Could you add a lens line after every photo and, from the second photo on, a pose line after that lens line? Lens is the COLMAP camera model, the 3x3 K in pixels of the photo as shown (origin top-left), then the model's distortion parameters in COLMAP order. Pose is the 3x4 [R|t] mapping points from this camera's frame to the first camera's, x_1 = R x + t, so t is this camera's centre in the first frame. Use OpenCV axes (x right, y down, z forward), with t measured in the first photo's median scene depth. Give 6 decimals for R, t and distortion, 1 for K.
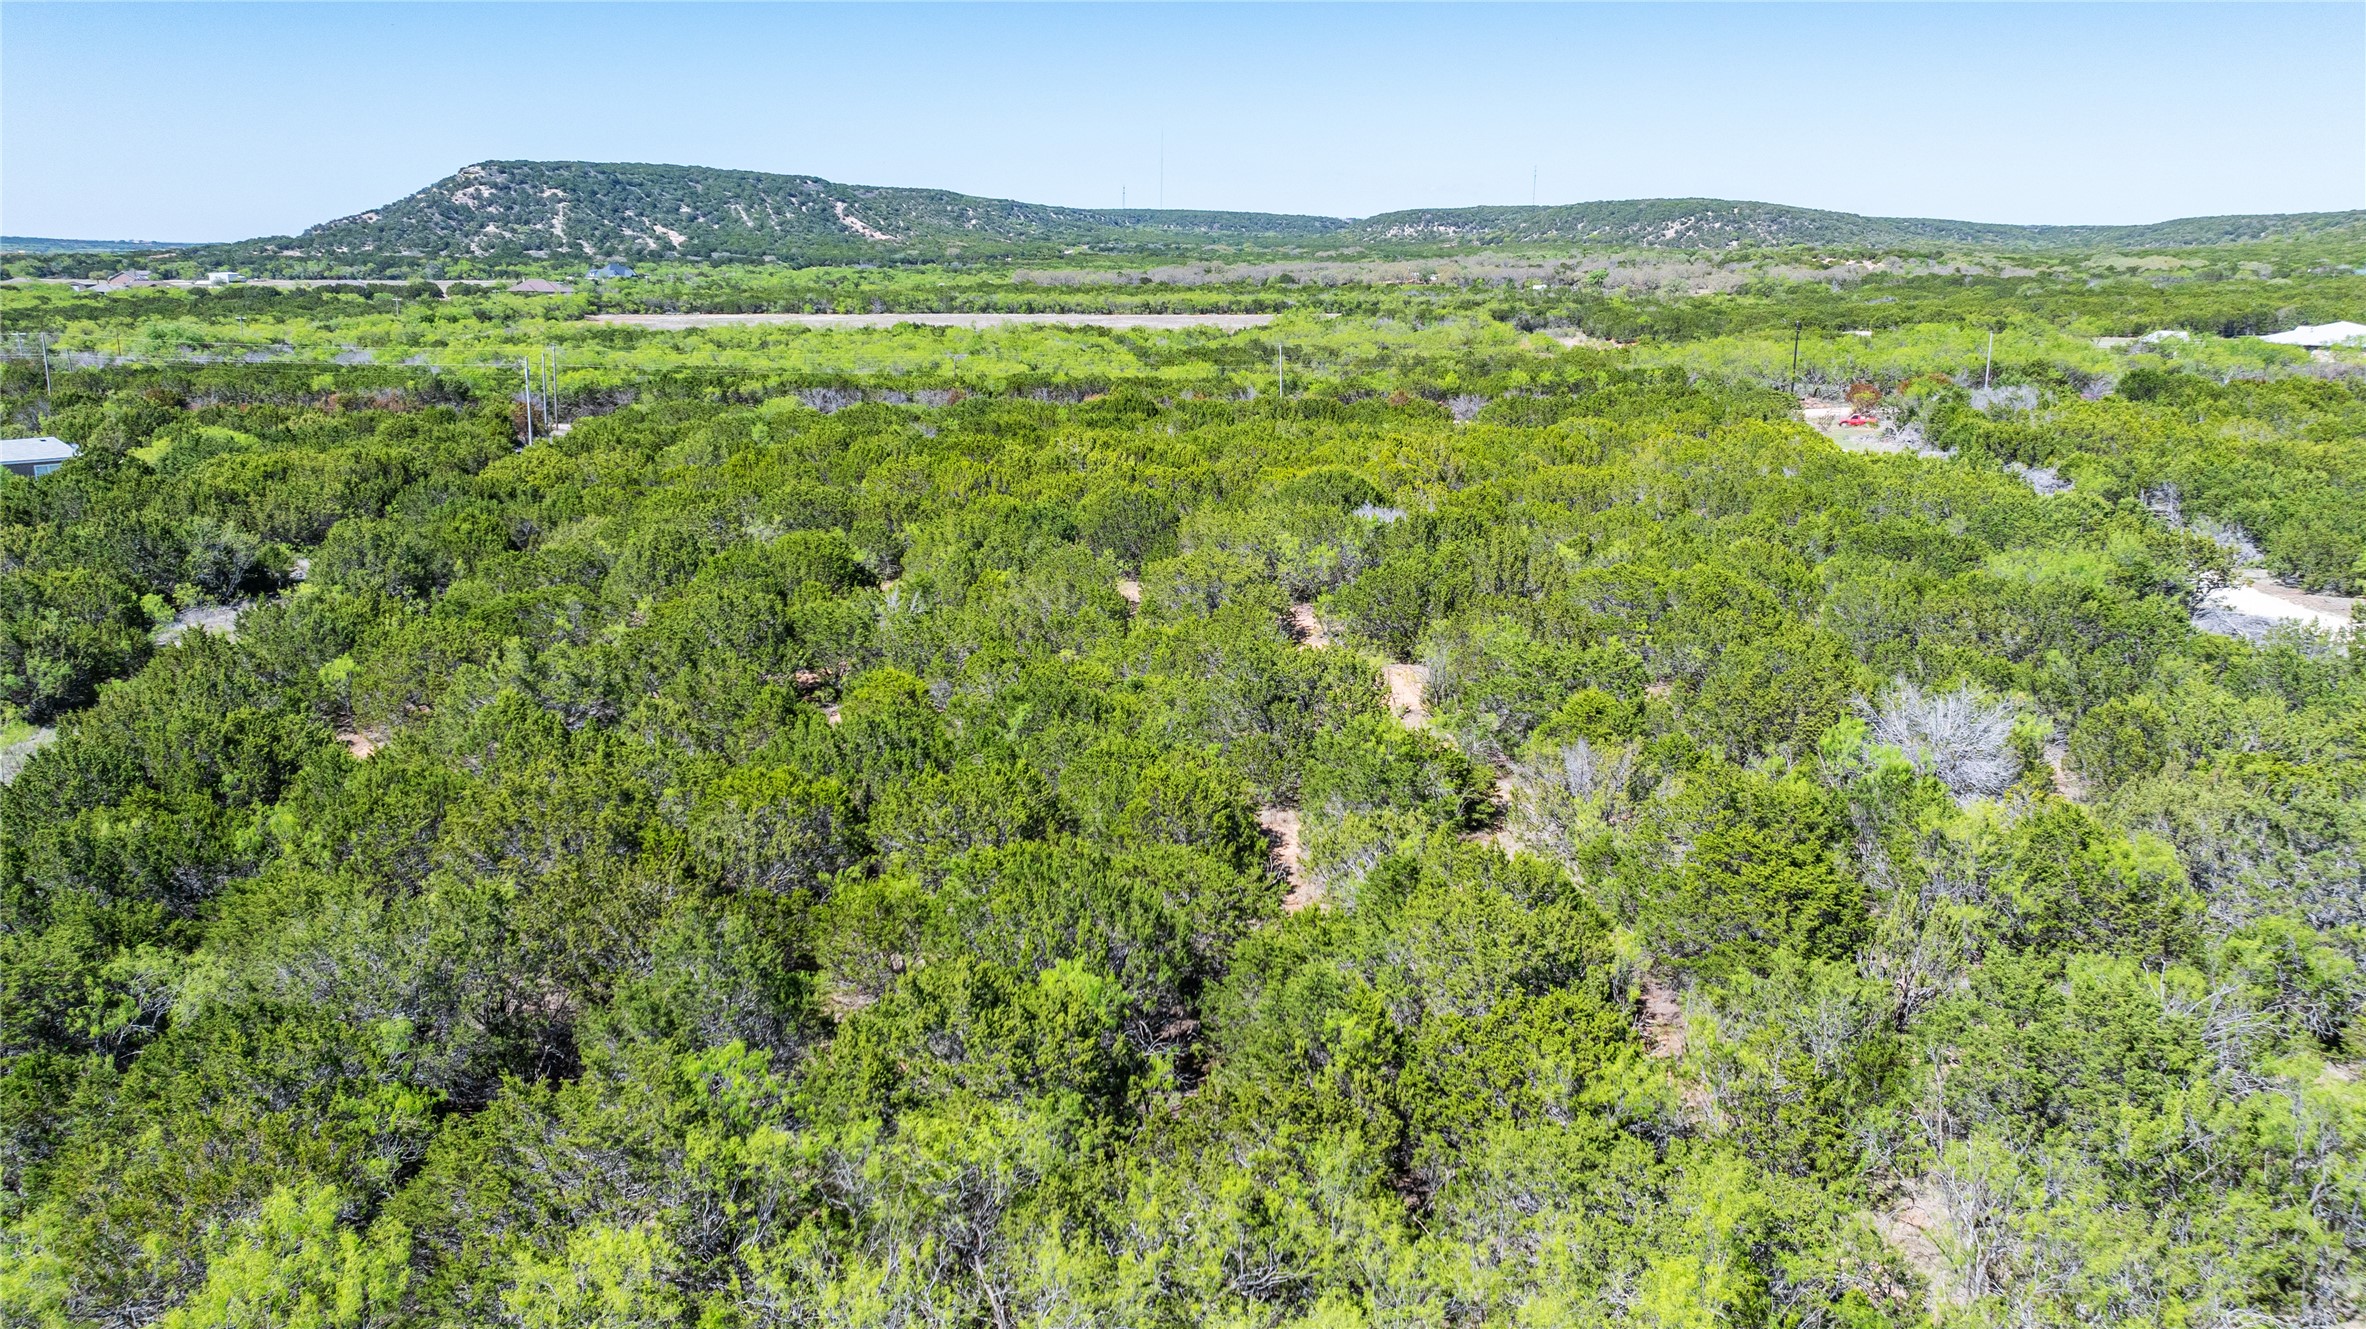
lens RADIAL K [[1689.6, 0, 1181.2], [0, 1689.6, 660.2], [0, 0, 1]] dist [-0.021956, 0.011640]
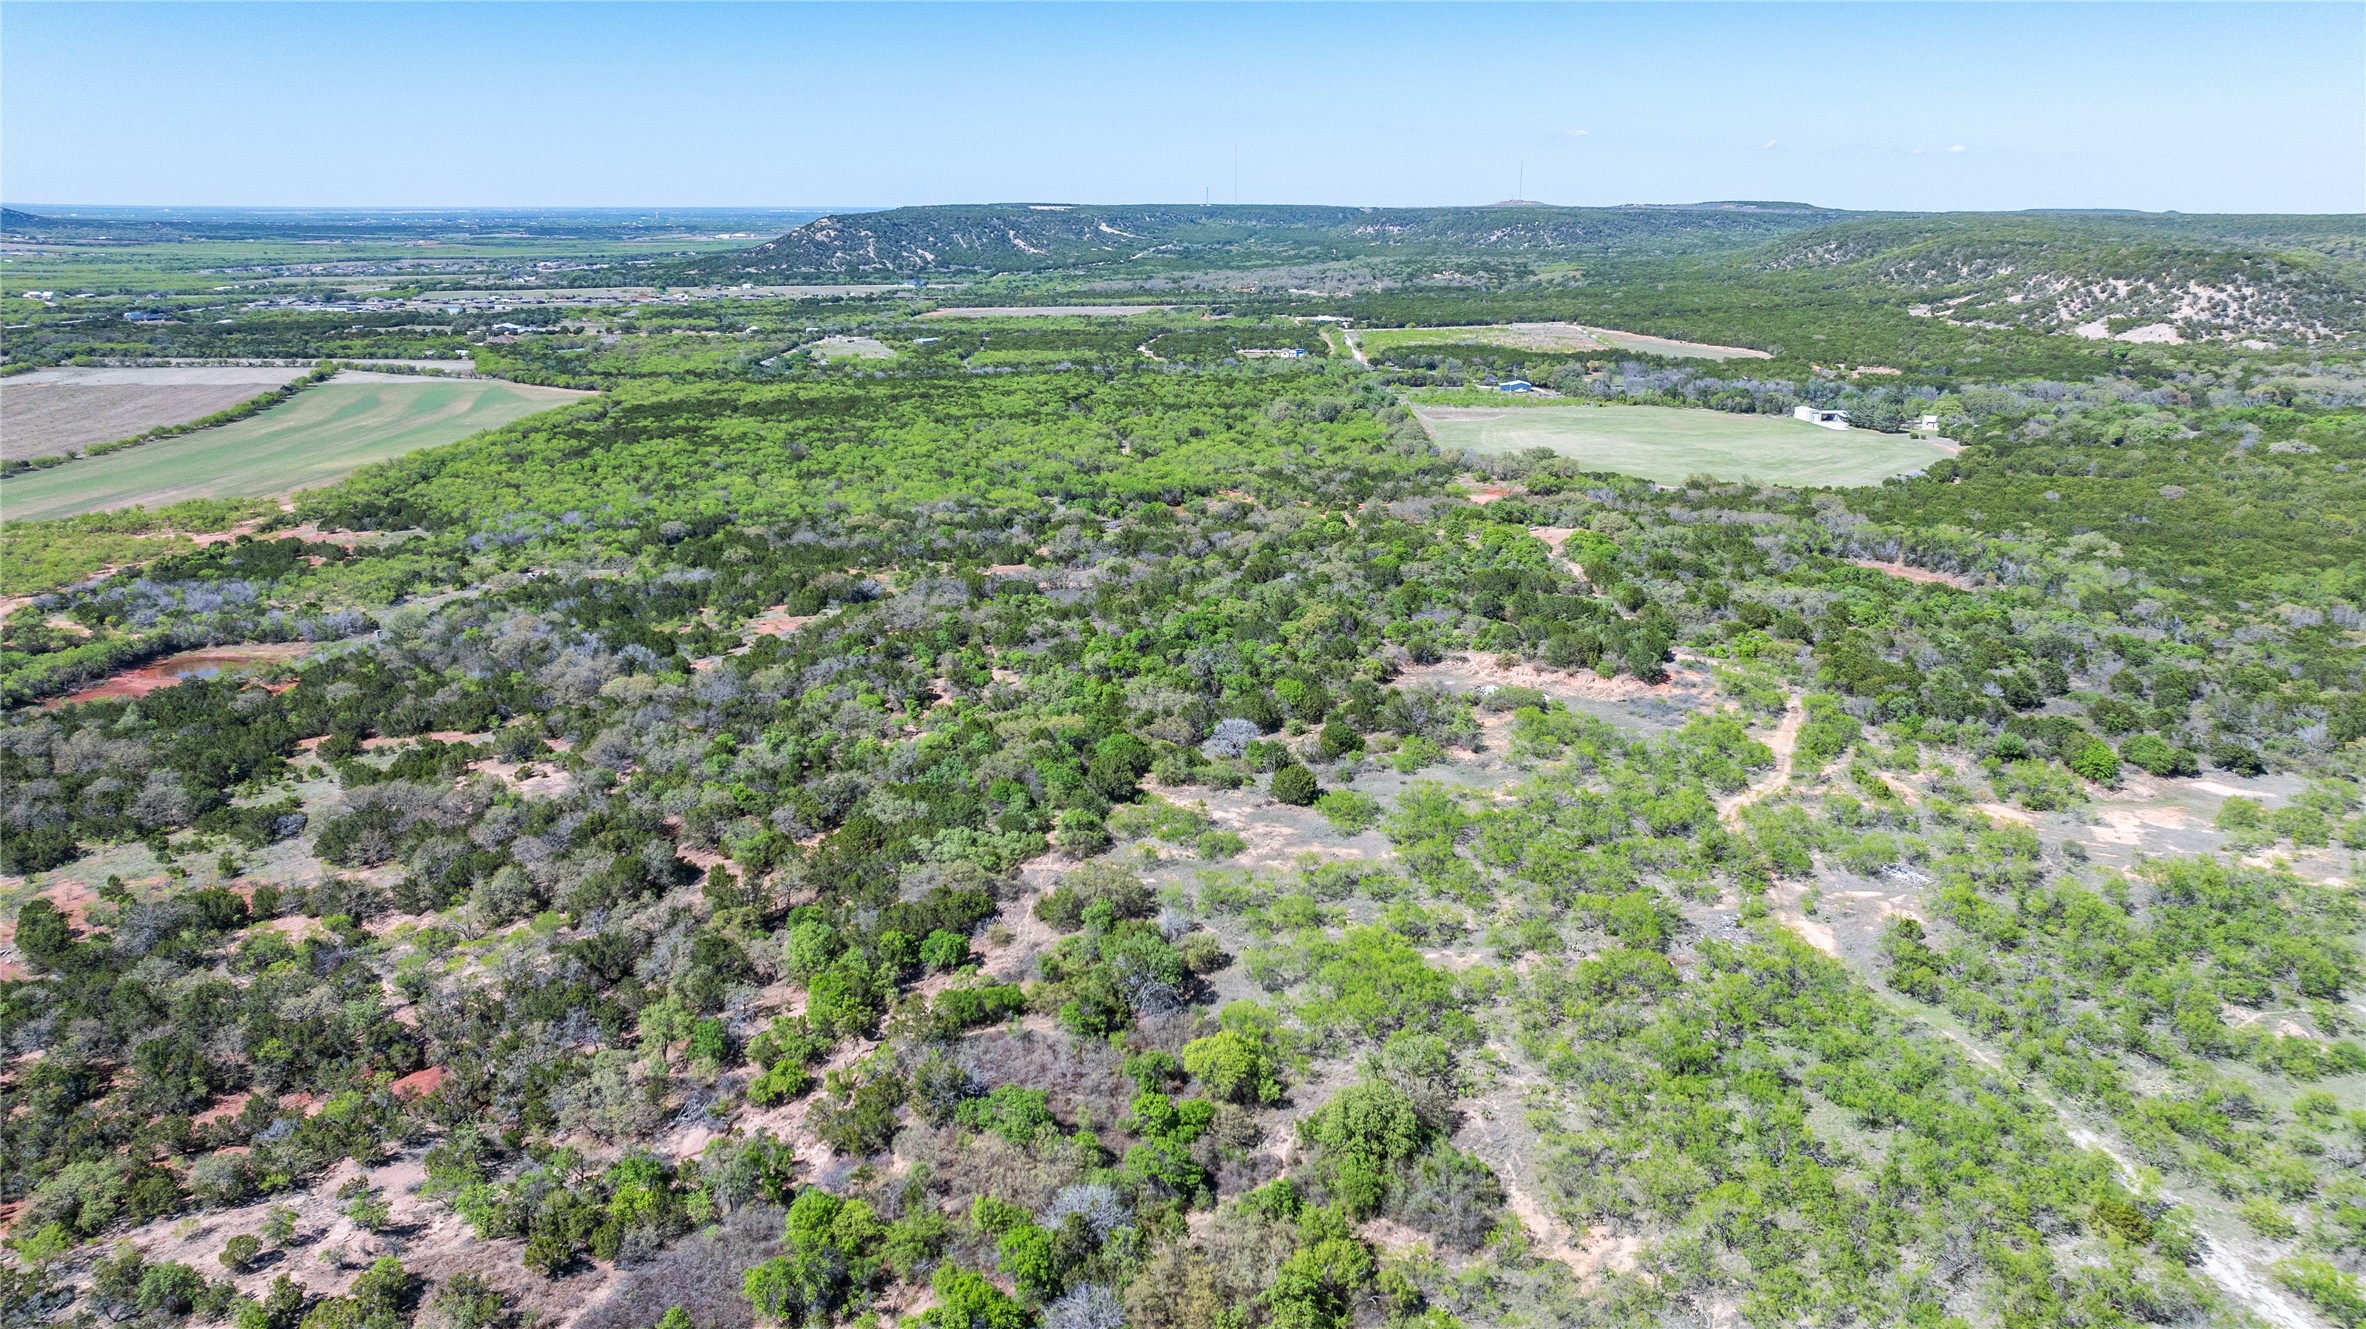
lens RADIAL K [[1687.7, 0, 1154.3], [0, 1687.7, 662.3], [0, 0, 1]] dist [-0.007981, -0.043554]
pose [[0.994390, 0.011857, -0.105108, 0.167026], [-0.008459, 0.999429, 0.032723, 0.150278], [0.105436, -0.031650, 0.993922, -0.913636]]
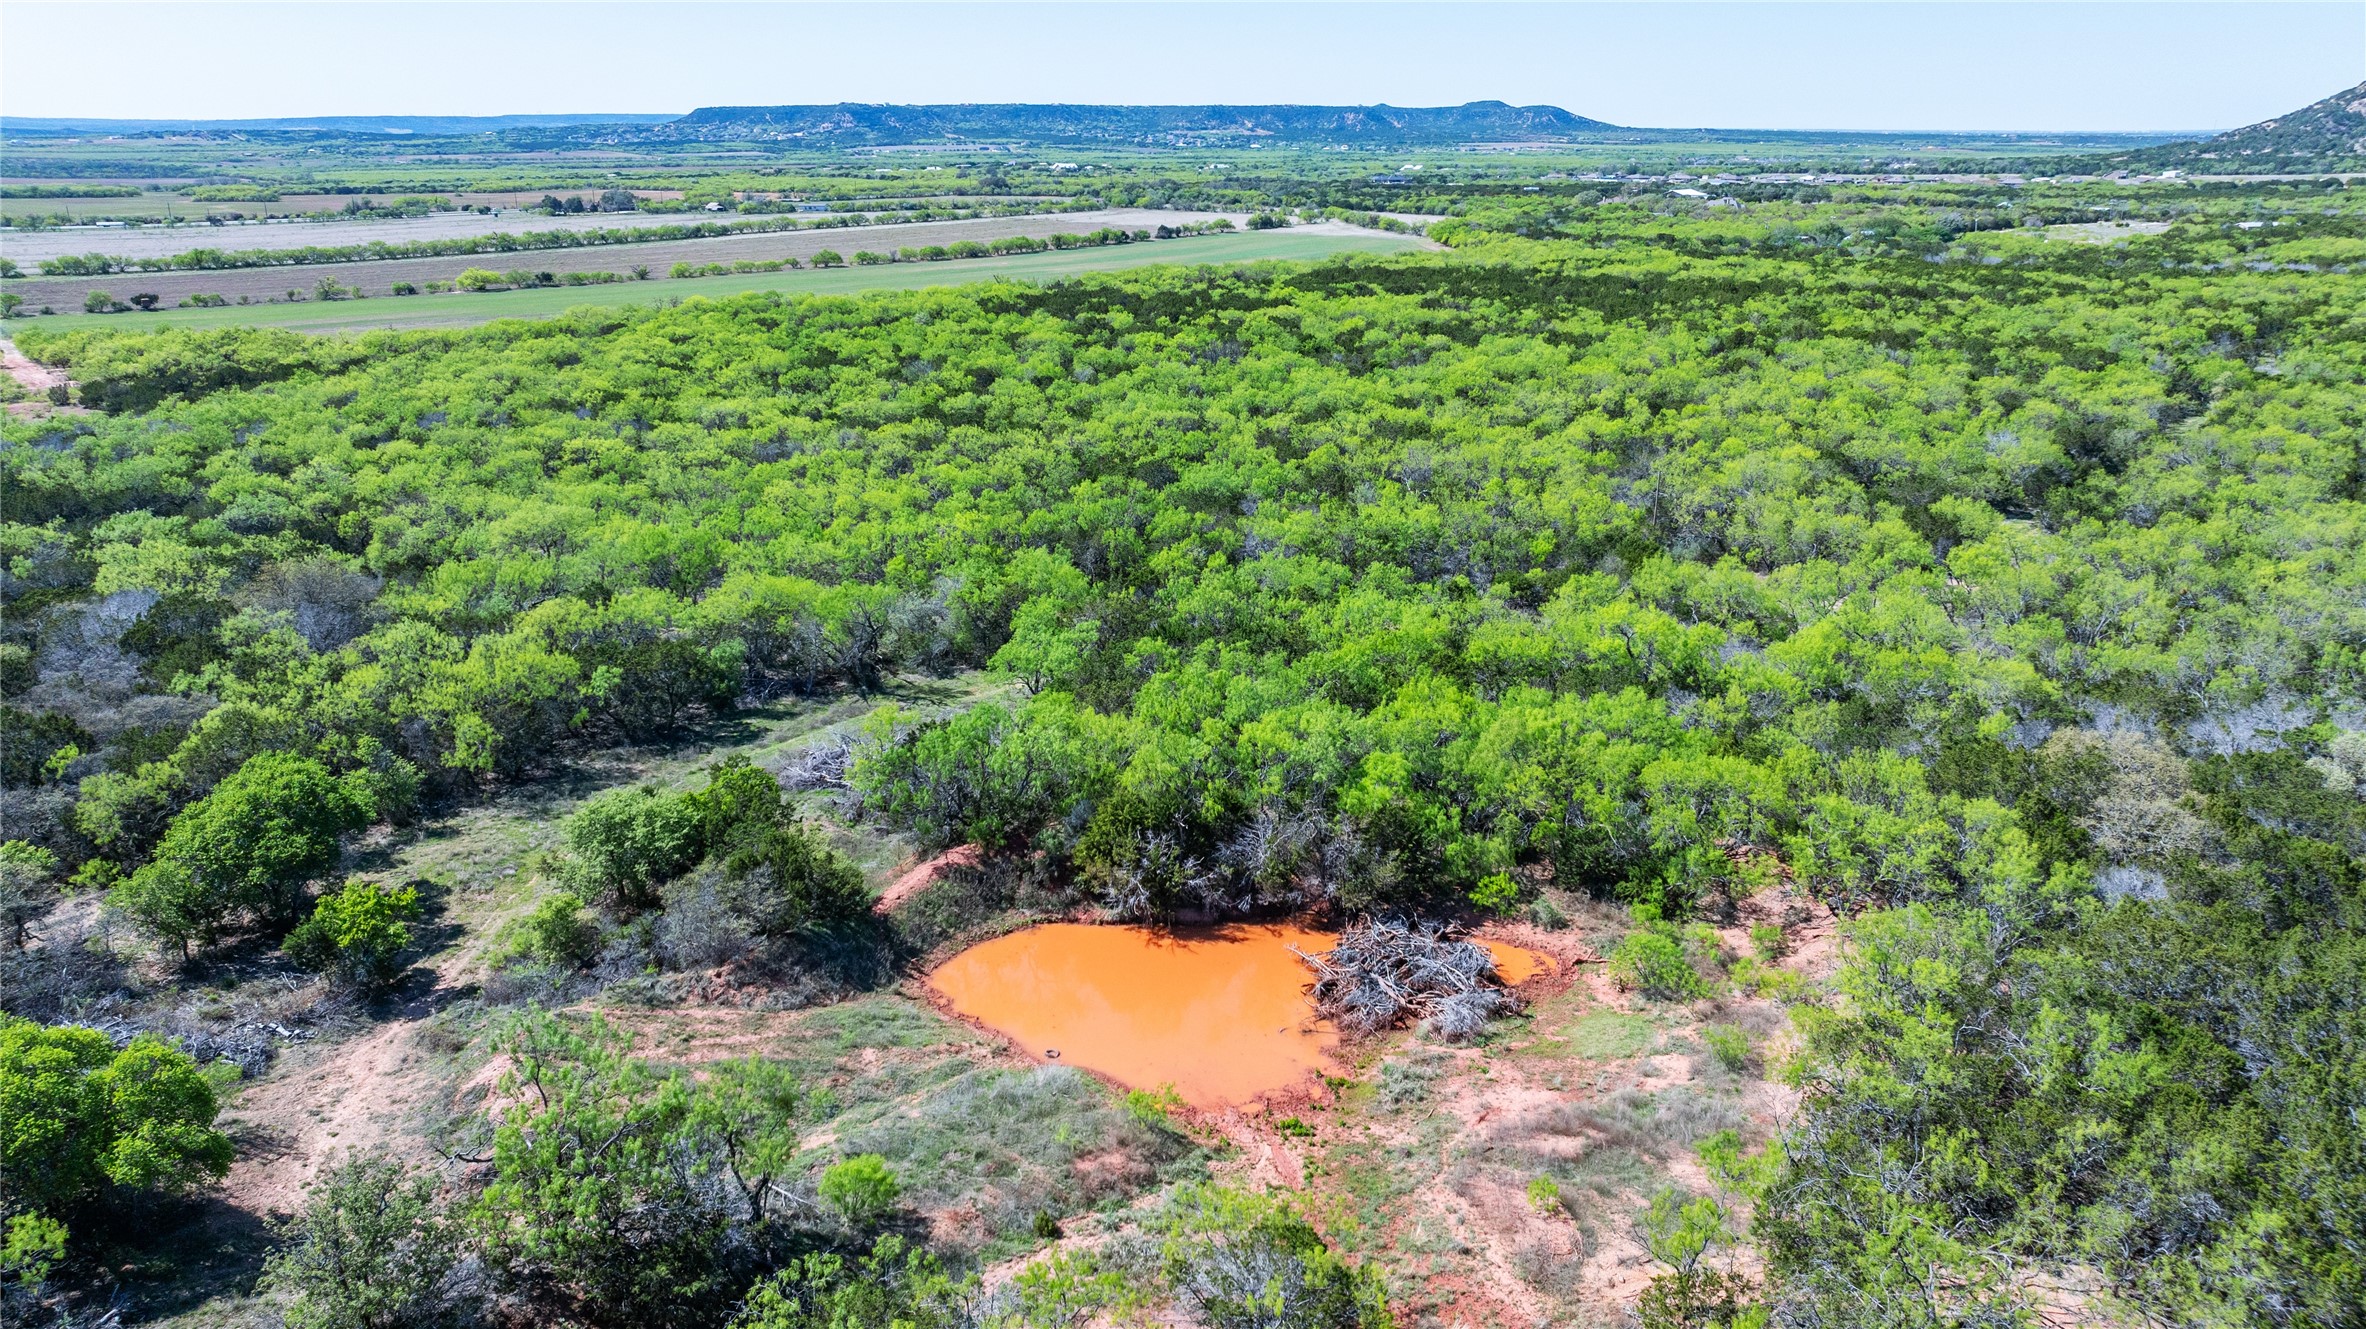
lens RADIAL K [[1652.5, 0, 1179.9], [0, 1652.5, 667.0], [0, 0, 1]] dist [-0.131090, 0.156384]
pose [[0.560800, 0.242462, -0.791654, 0.170520], [-0.178439, 0.969084, 0.170400, 0.100953], [0.808494, 0.045702, 0.586727, -0.481033]]
